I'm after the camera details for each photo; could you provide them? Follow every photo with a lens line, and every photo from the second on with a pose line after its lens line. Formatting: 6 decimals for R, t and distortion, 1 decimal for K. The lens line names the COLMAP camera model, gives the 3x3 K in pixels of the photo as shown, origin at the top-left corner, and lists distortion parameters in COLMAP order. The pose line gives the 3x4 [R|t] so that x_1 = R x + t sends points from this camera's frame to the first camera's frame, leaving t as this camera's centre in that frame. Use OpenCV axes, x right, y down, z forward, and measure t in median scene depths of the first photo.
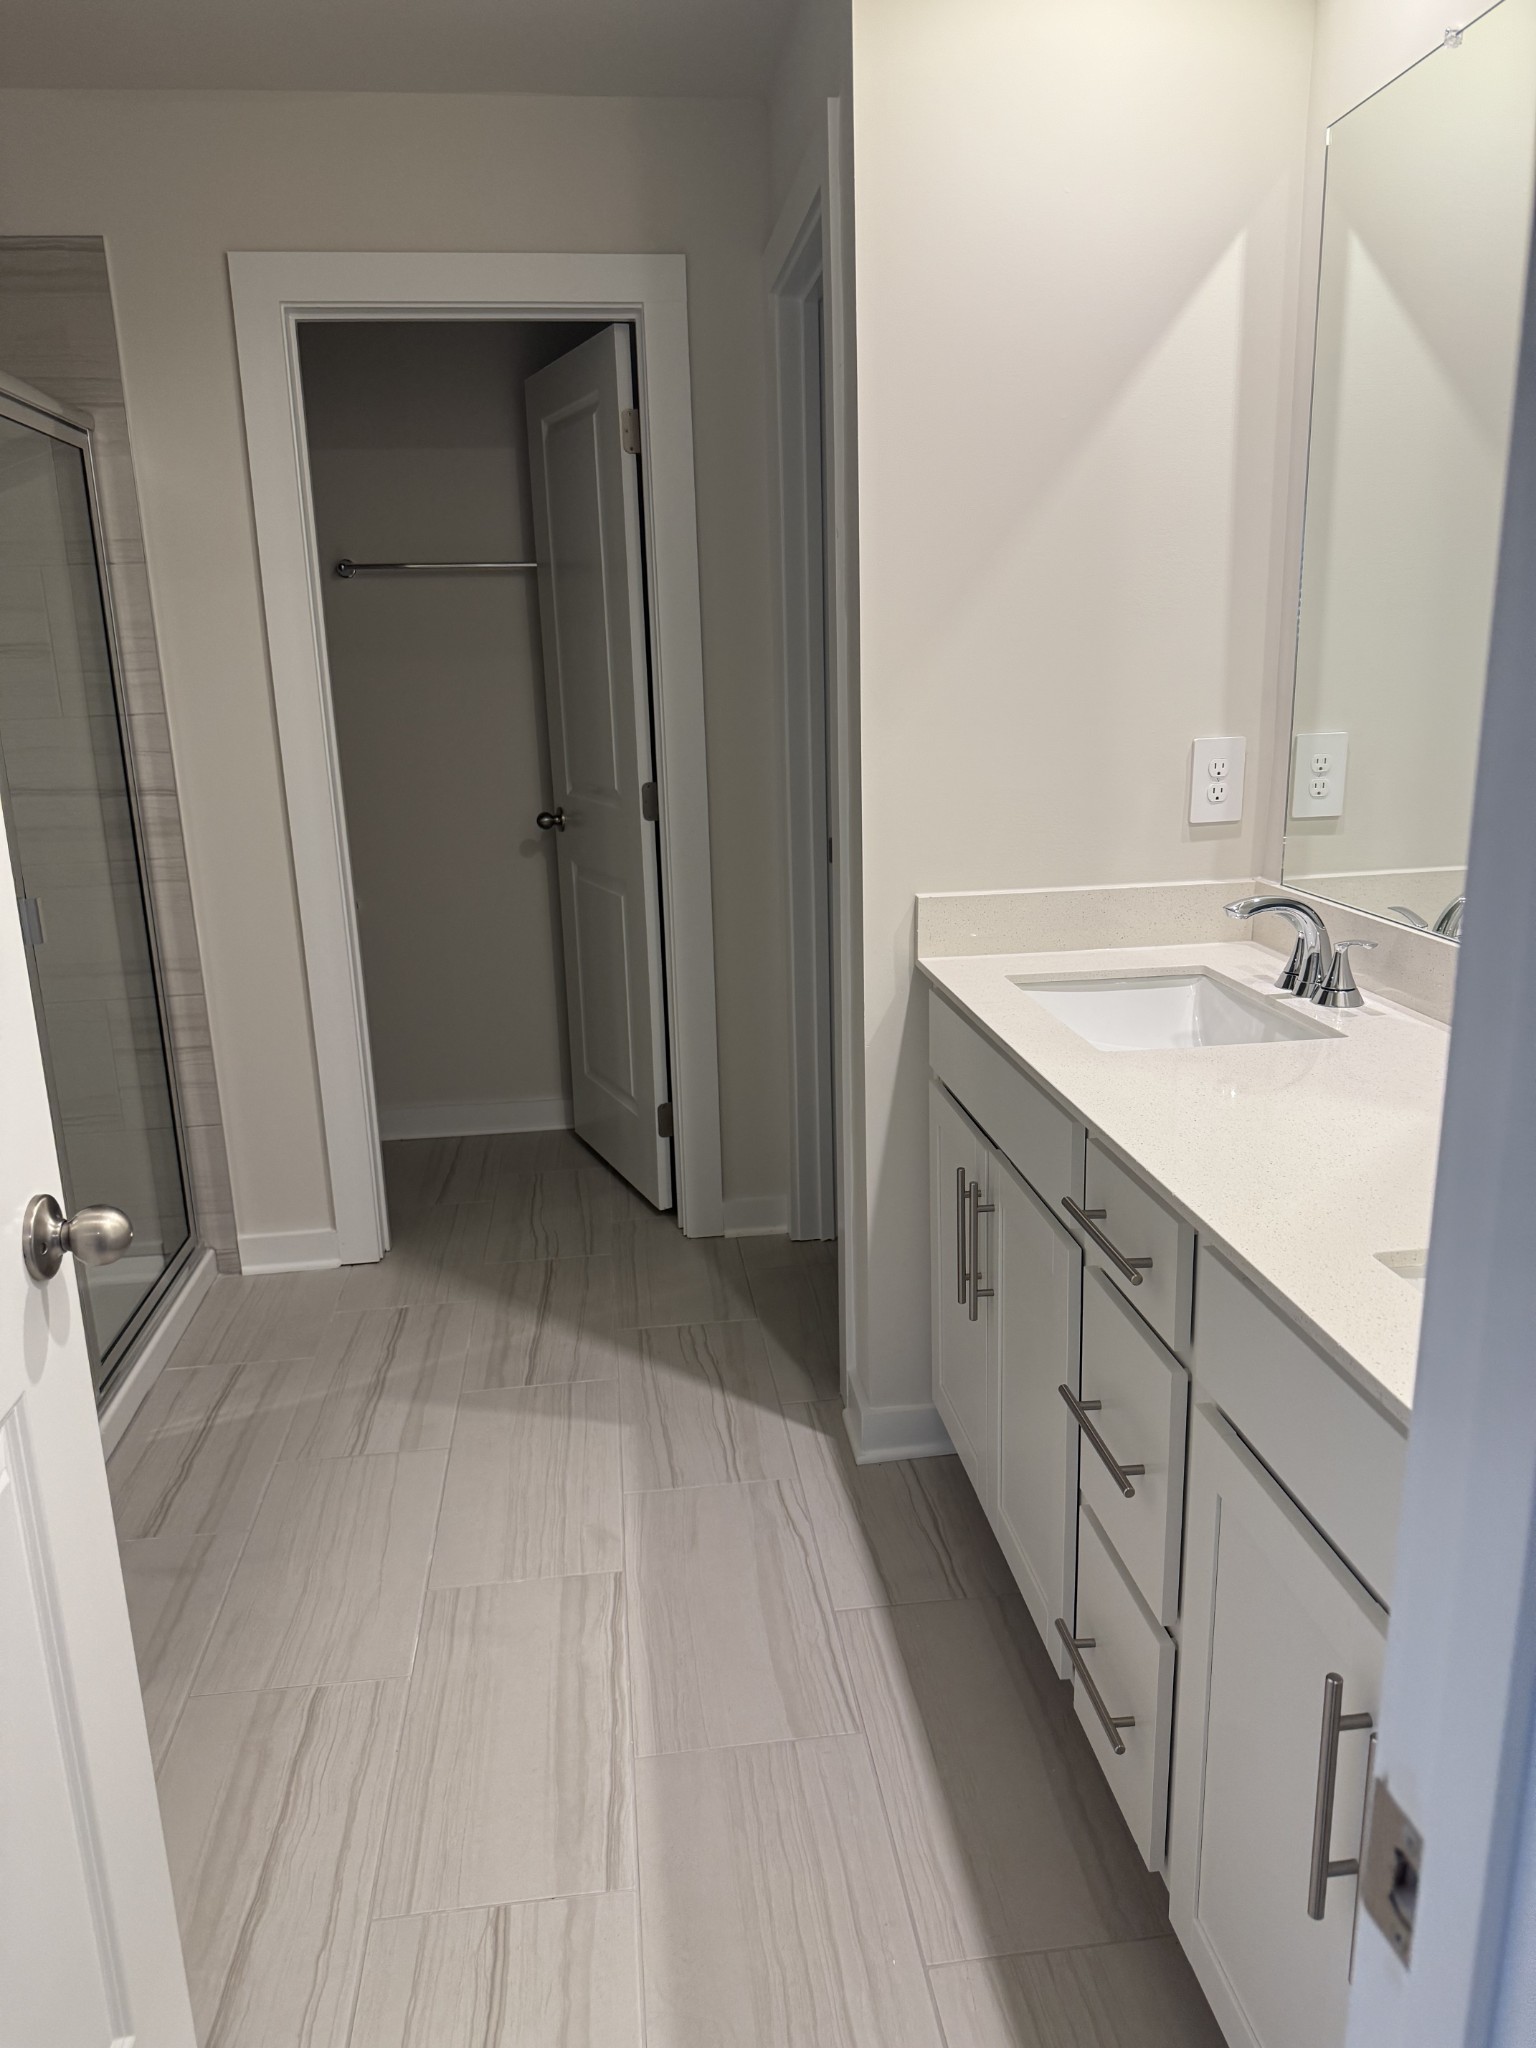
lens RADIAL K [[1425.9, 0, 756.6], [0, 1425.9, 1050.1], [0, 0, 1]] dist [0.129415, -0.196944]
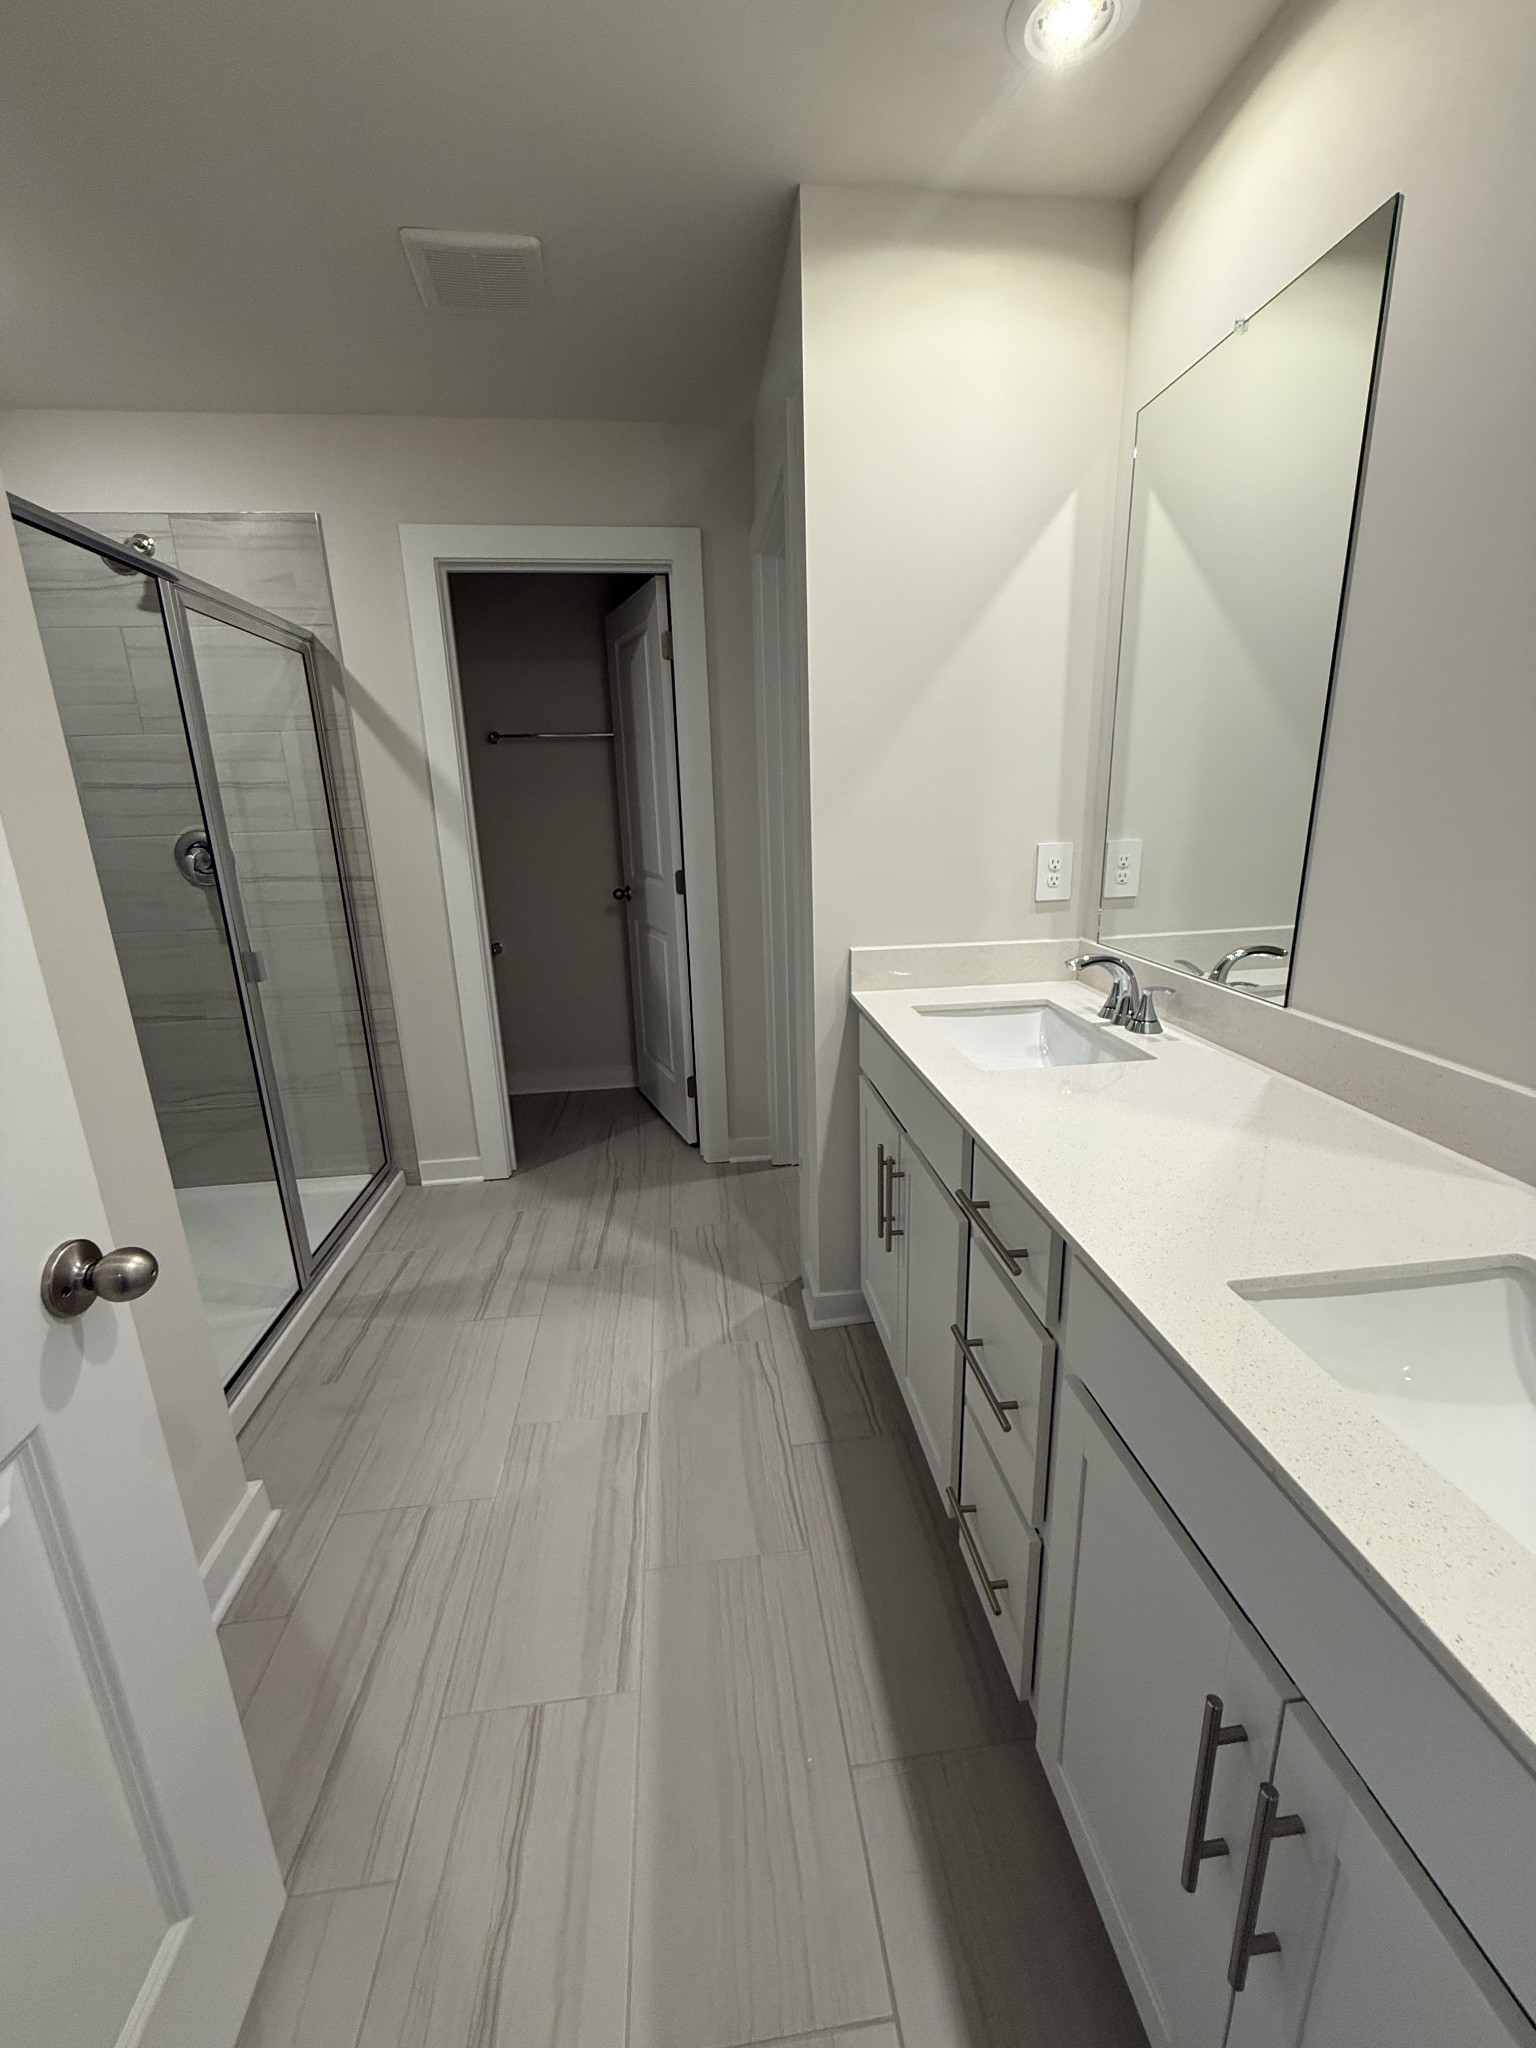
lens RADIAL K [[810.5, 0, 768.0], [0, 810.5, 1024.0], [0, 0, 1]] dist [0.010260, 0.000037]
pose [[0.999999, 0.000046, 0.001195, 0.029796], [-0.000053, 0.999985, 0.005410, -0.039927], [-0.001194, -0.005410, 0.999985, 0.191072]]
